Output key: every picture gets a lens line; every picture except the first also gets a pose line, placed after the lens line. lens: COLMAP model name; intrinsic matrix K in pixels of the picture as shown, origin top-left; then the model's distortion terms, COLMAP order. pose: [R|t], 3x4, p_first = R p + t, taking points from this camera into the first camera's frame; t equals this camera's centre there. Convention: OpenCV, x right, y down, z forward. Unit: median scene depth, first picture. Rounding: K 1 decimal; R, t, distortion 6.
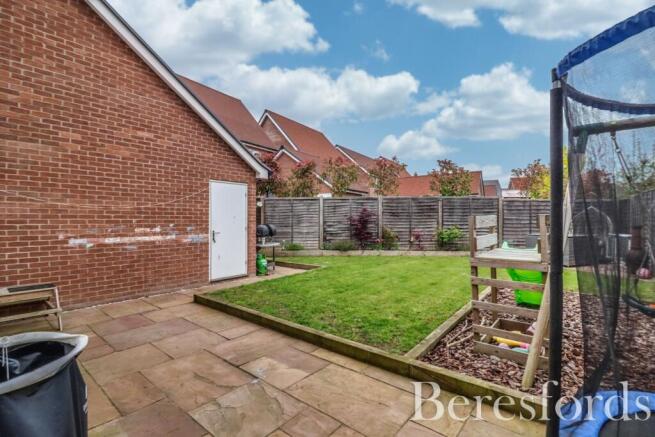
lens RADIAL K [[304.0, 0, 333.1], [0, 304.0, 219.4], [0, 0, 1]] dist [-0.000536, -0.001273]
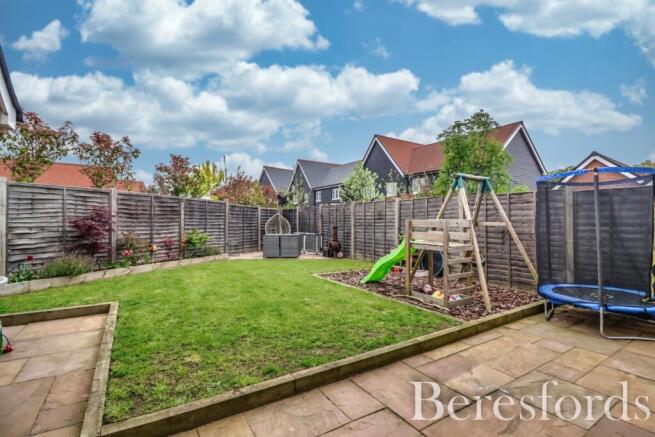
lens RADIAL K [[304.0, 0, 330.6], [0, 304.0, 219.1], [0, 0, 1]] dist [-0.000536, -0.001273]
pose [[0.314255, 0.009727, 0.949289, -0.927109], [-0.001303, 0.999951, -0.009815, -0.006774], [-0.949338, 0.001847, 0.314253, 0.830619]]
